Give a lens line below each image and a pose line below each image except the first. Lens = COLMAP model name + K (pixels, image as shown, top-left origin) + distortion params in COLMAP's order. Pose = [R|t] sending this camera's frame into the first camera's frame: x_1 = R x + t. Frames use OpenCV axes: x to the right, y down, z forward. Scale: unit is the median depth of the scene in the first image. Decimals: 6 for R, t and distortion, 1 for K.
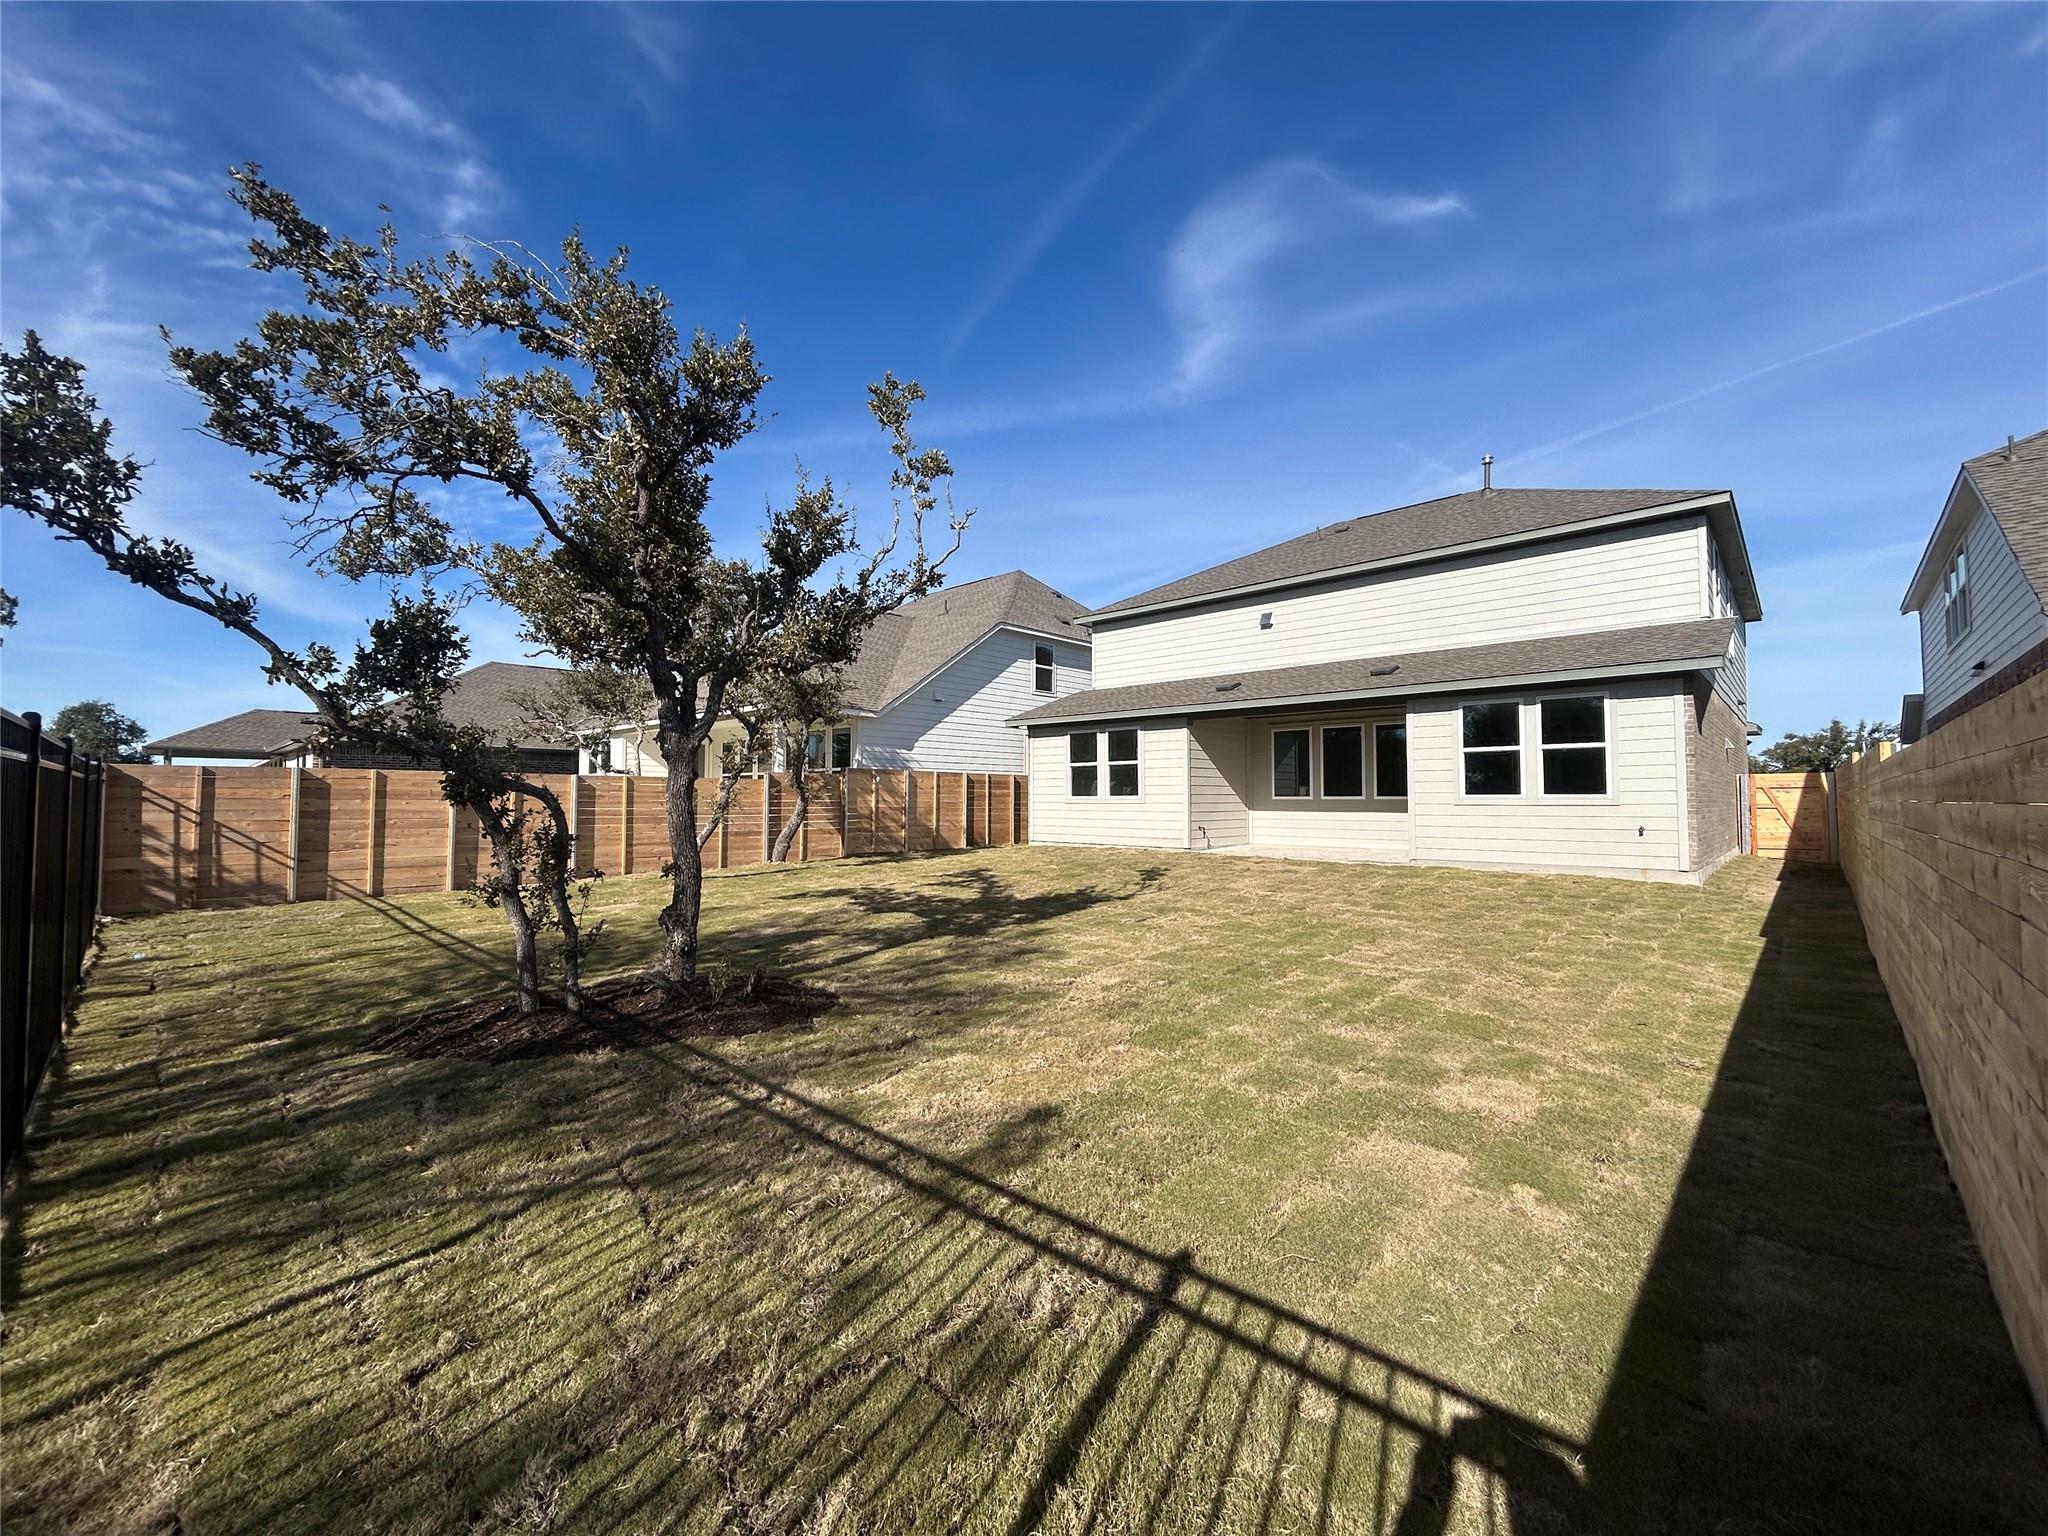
lens RADIAL K [[832.4, 0, 1009.6], [0, 832.4, 757.6], [0, 0, 1]] dist [-0.000303, 0.001482]
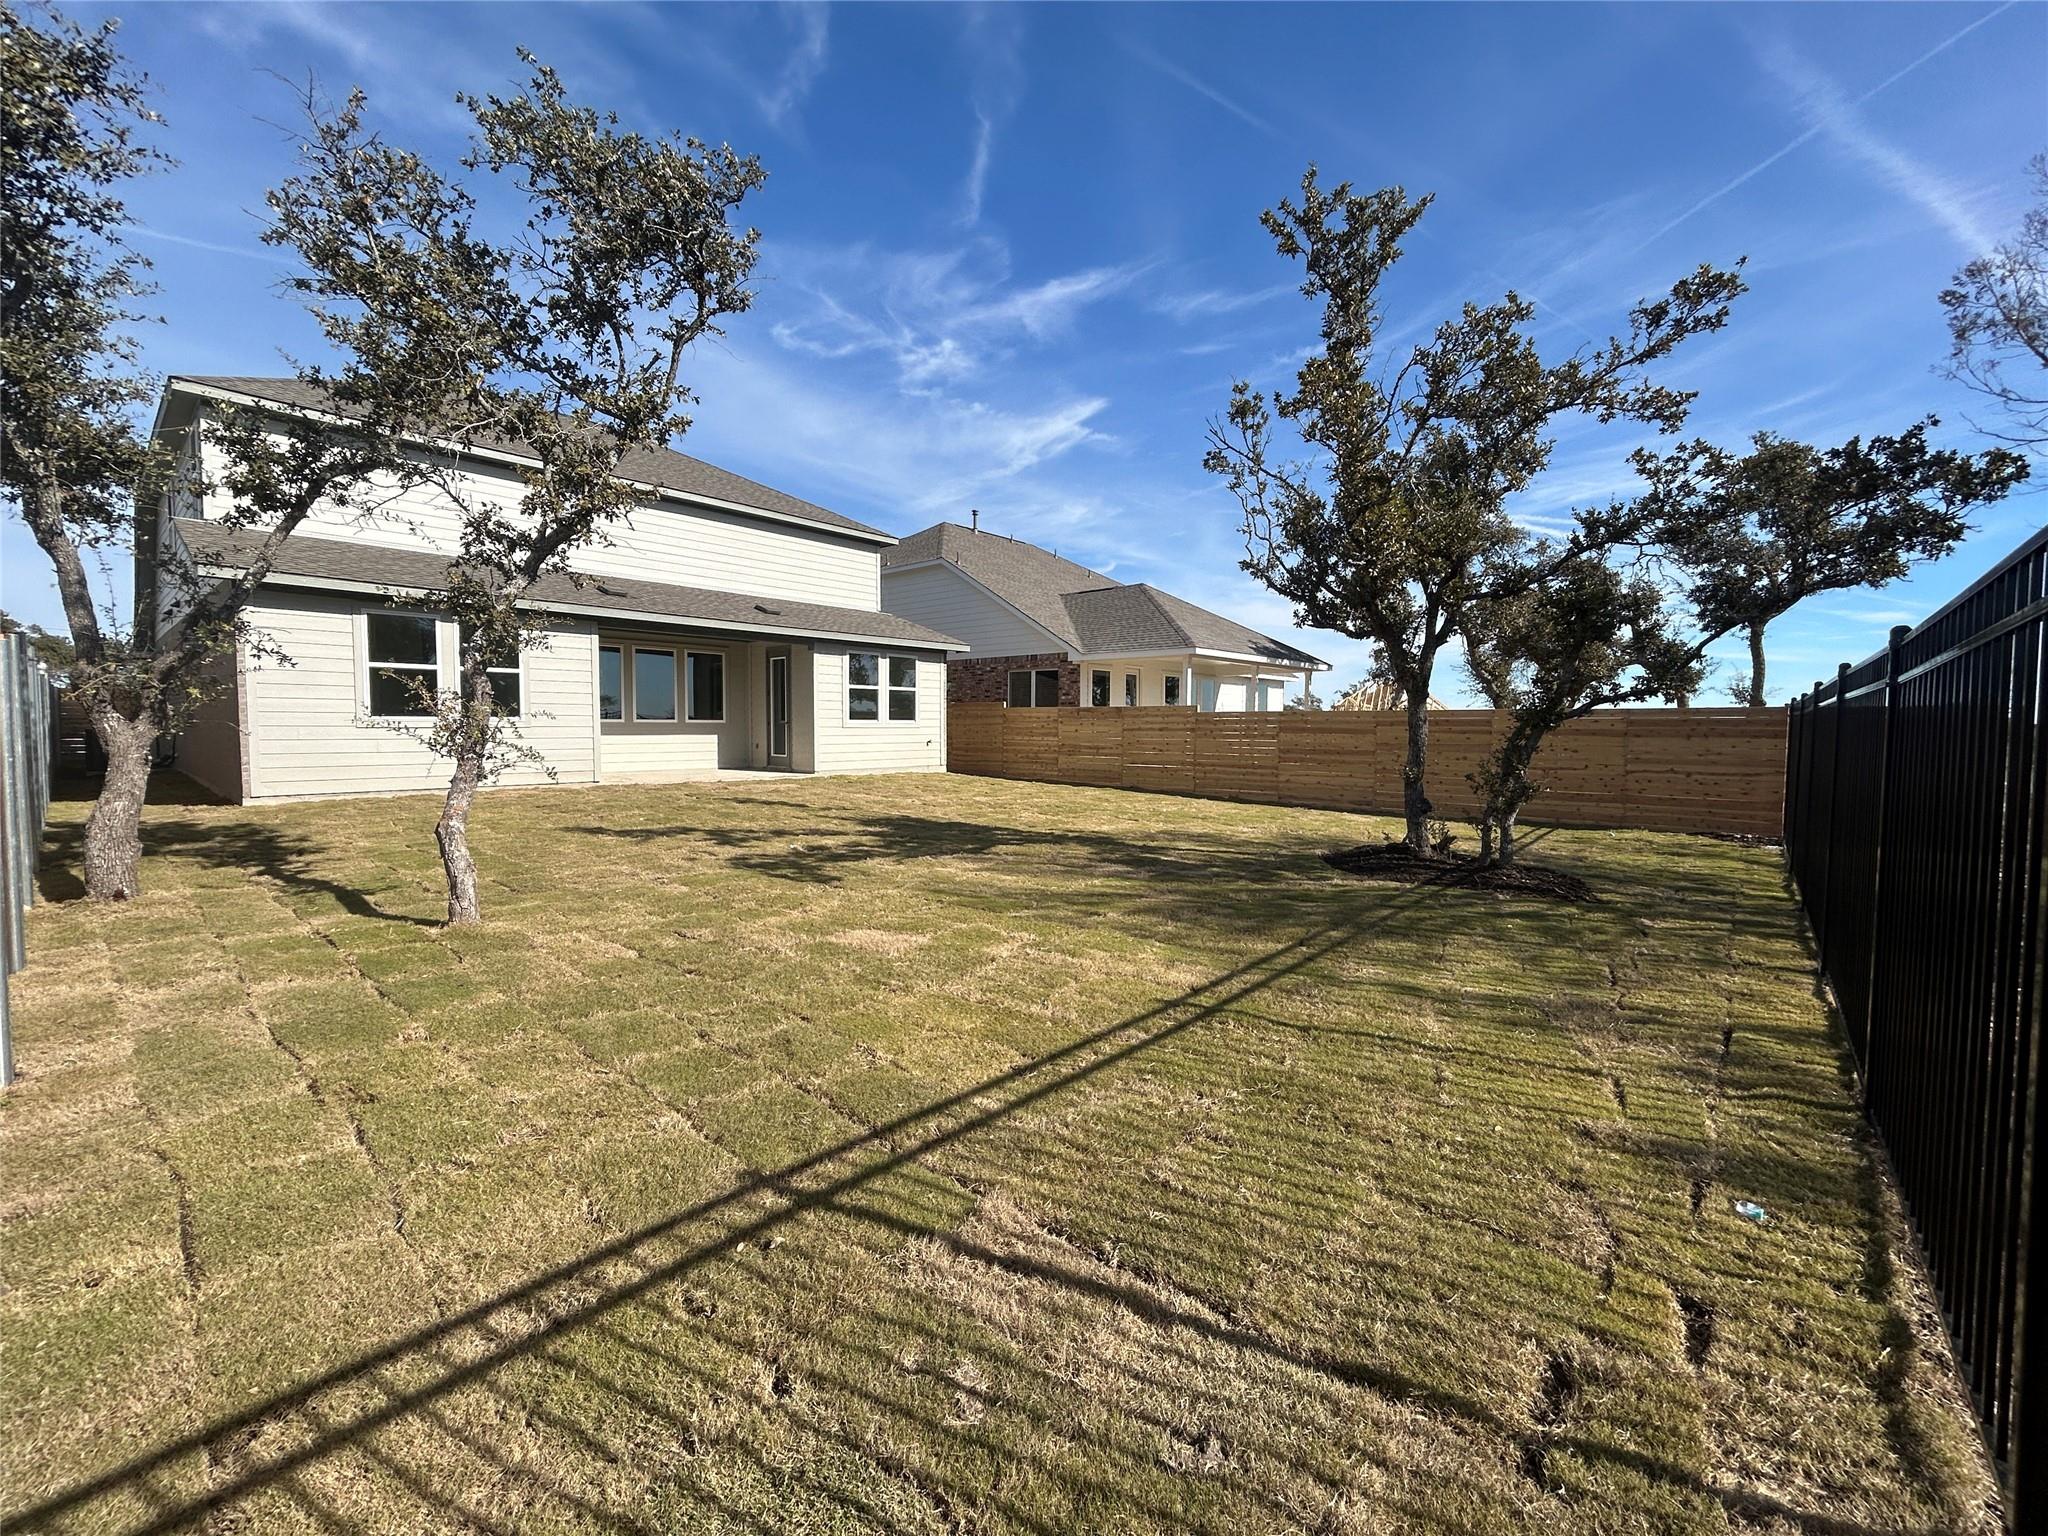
lens RADIAL K [[832.4, 0, 1008.4], [0, 832.4, 770.1], [0, 0, 1]] dist [-0.000303, 0.001482]
pose [[0.003901, -0.054864, 0.998486, -0.838174], [-0.058136, 0.996793, 0.054998, 0.039124], [-0.998301, -0.058262, 0.000699, 0.785000]]
